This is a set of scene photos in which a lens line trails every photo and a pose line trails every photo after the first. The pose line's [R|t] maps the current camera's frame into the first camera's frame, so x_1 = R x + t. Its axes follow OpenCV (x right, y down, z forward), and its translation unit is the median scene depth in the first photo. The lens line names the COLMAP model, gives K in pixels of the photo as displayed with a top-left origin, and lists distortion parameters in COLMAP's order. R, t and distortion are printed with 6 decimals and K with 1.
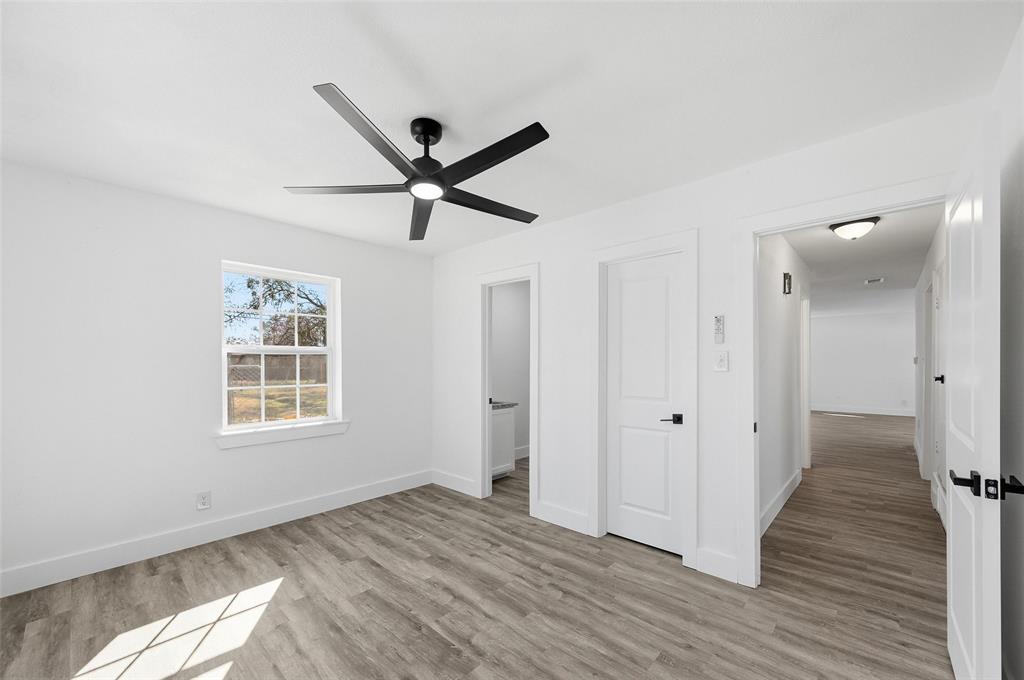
lens RADIAL K [[407.6, 0, 511.6], [0, 407.6, 365.0], [0, 0, 1]] dist [0.000191, 0.000067]
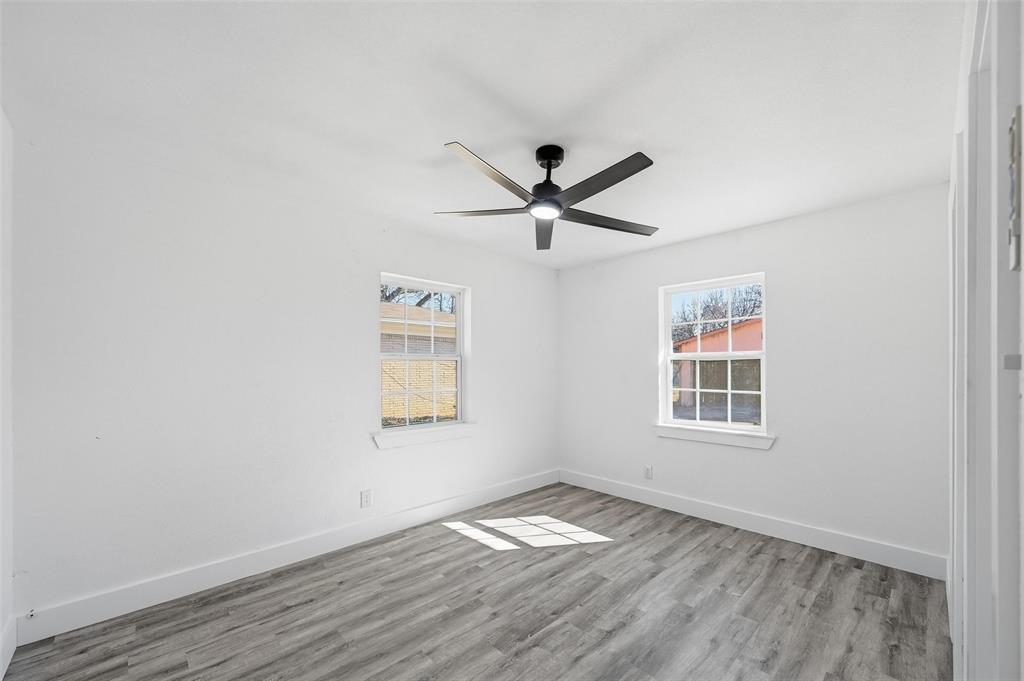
lens RADIAL K [[407.6, 0, 528.7], [0, 407.6, 367.4], [0, 0, 1]] dist [0.000191, 0.000067]
pose [[-0.048349, -0.000059, -0.998830, 0.638538], [-0.002524, 0.999997, 0.000063, -0.007884], [0.998827, 0.002524, -0.048349, 0.725376]]
